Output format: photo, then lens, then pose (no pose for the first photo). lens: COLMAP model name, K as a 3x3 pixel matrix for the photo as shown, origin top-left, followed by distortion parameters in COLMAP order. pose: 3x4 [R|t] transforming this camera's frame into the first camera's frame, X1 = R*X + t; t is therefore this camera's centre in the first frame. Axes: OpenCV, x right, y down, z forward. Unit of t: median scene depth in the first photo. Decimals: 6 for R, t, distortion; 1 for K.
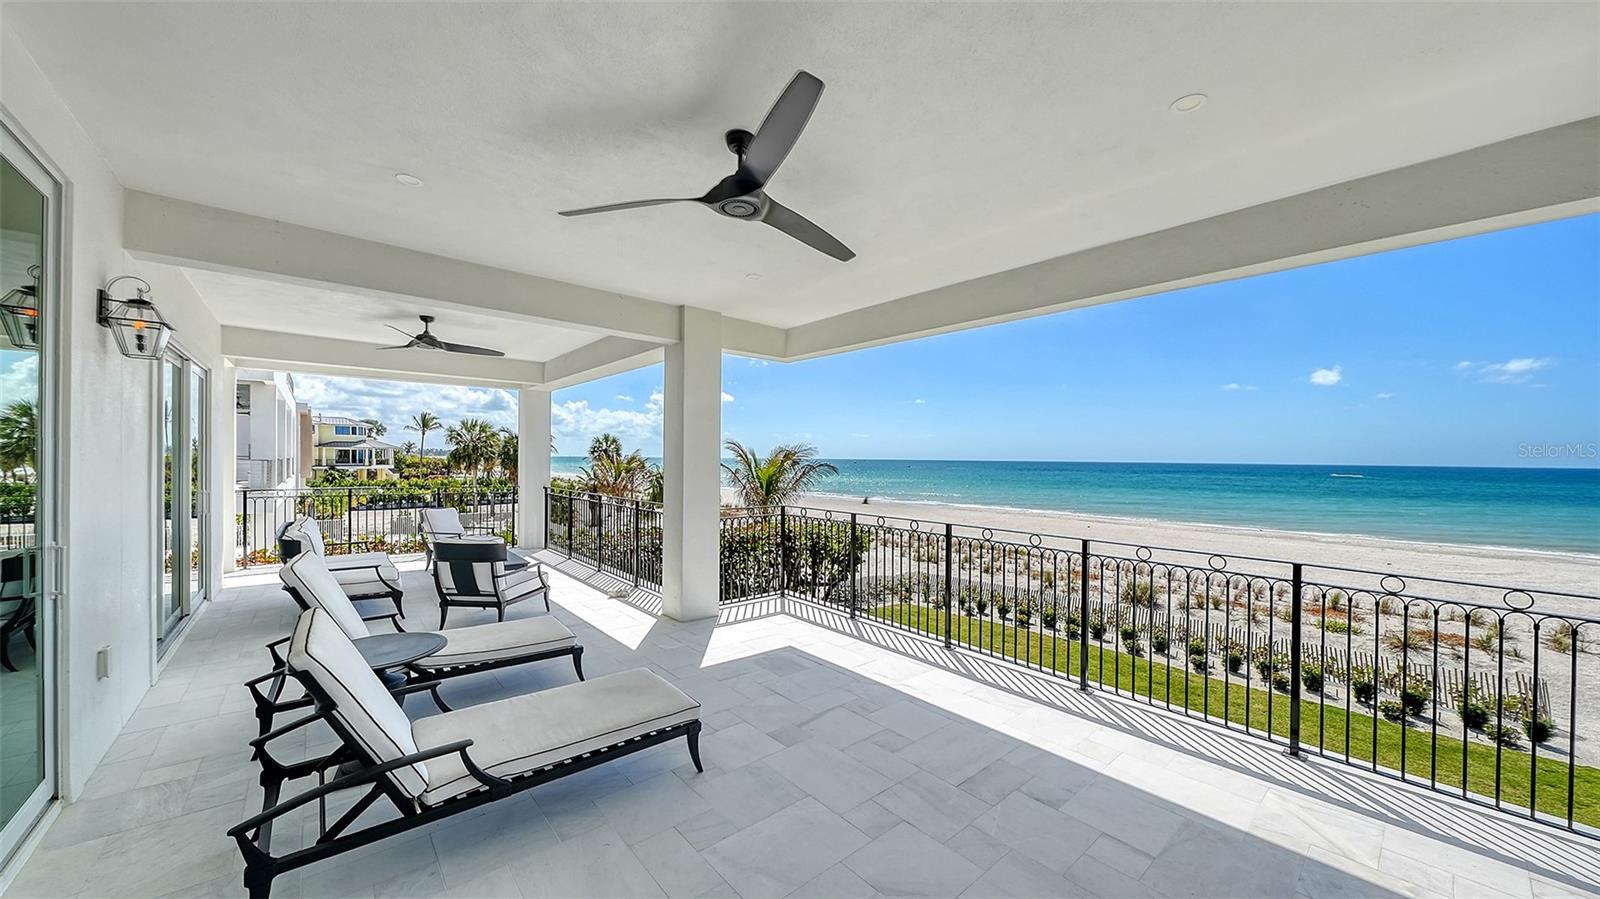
lens RADIAL K [[574.9, 0, 800.0], [0, 574.9, 449.5], [0, 0, 1]] dist [-0.013982, -0.000260]
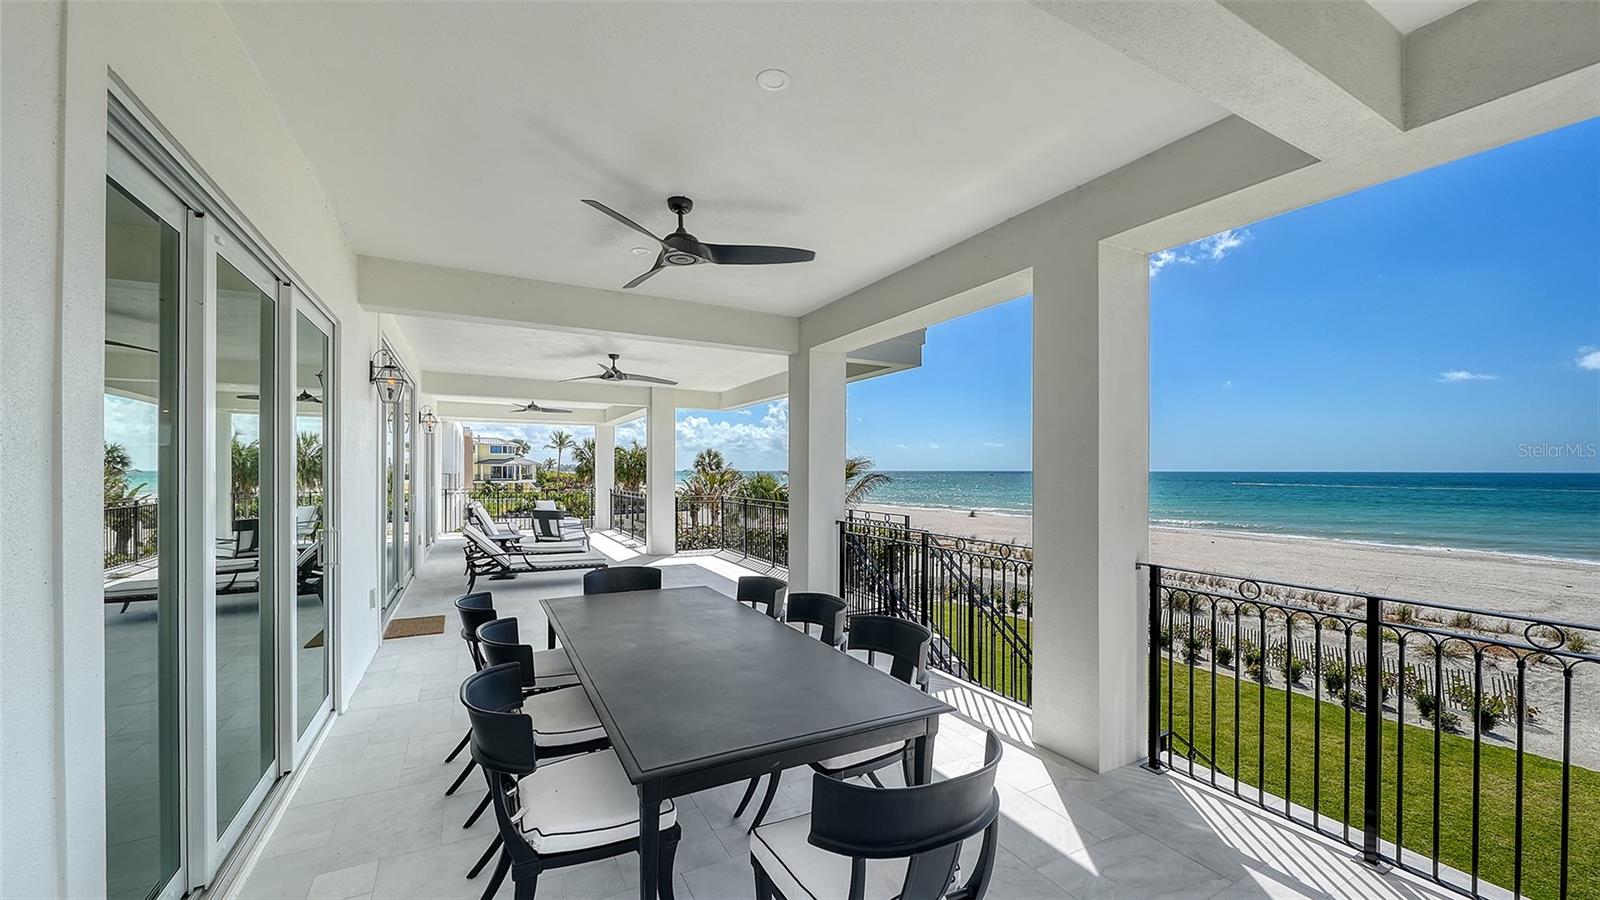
lens RADIAL K [[602.4, 0, 800.0], [0, 602.4, 450.0], [0, 0, 1]] dist [-0.023600, 0.000199]
pose [[0.978484, -0.016070, -0.205696, 0.091831], [0.011975, 0.999705, -0.021138, 0.000446], [0.205975, 0.018220, 0.978388, -0.112261]]
